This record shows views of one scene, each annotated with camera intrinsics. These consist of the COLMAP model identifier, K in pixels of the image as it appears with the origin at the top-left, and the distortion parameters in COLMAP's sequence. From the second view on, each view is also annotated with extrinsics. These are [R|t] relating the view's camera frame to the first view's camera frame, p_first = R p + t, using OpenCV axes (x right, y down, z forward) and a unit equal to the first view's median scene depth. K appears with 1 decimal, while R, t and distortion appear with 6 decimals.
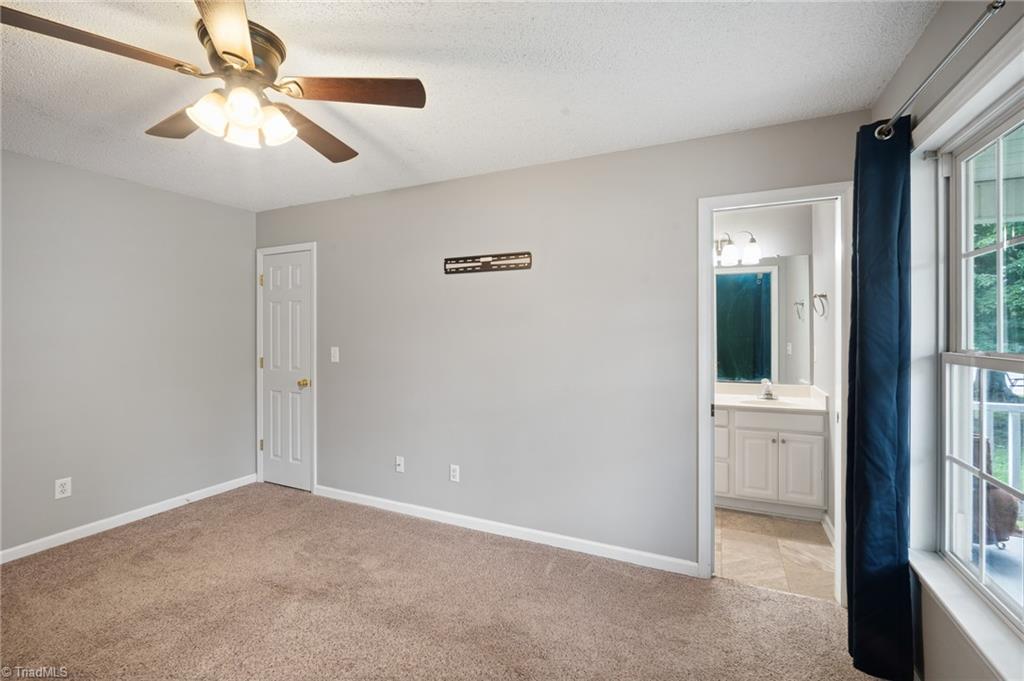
lens RADIAL K [[441.5, 0, 511.5], [0, 441.5, 336.5], [0, 0, 1]] dist [-0.009758, 0.000358]
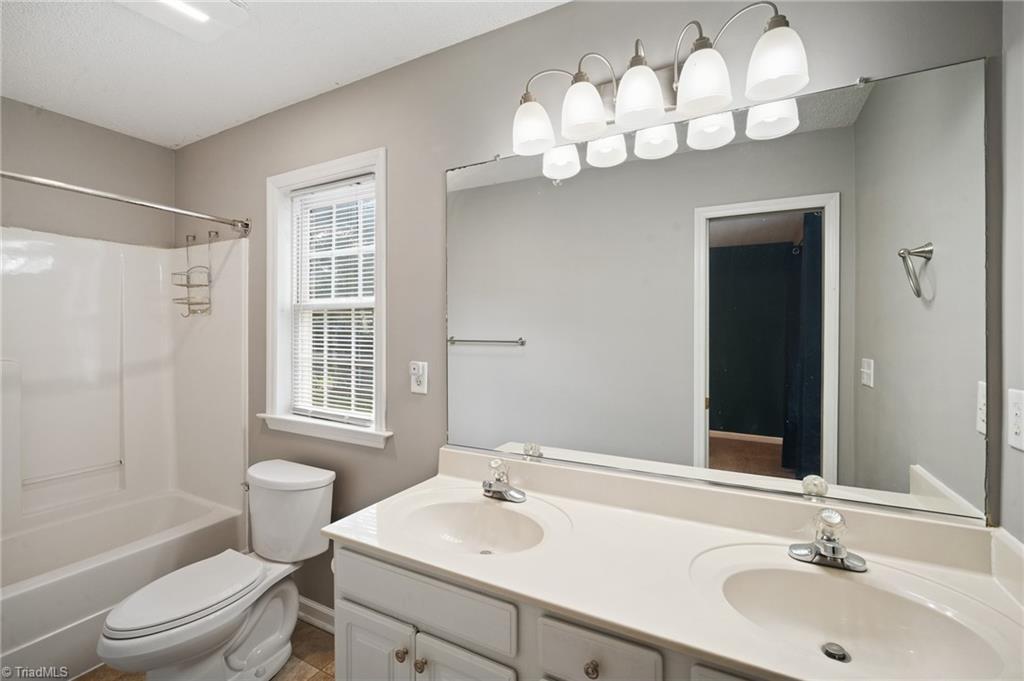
lens RADIAL K [[441.5, 0, 511.5], [0, 441.5, 336.5], [0, 0, 1]] dist [-0.009758, 0.000358]
pose [[0.998159, 0.008245, -0.060088, 0.301229], [-0.008454, 0.999959, -0.003216, -0.003655], [0.060059, 0.003718, 0.998188, 0.538292]]
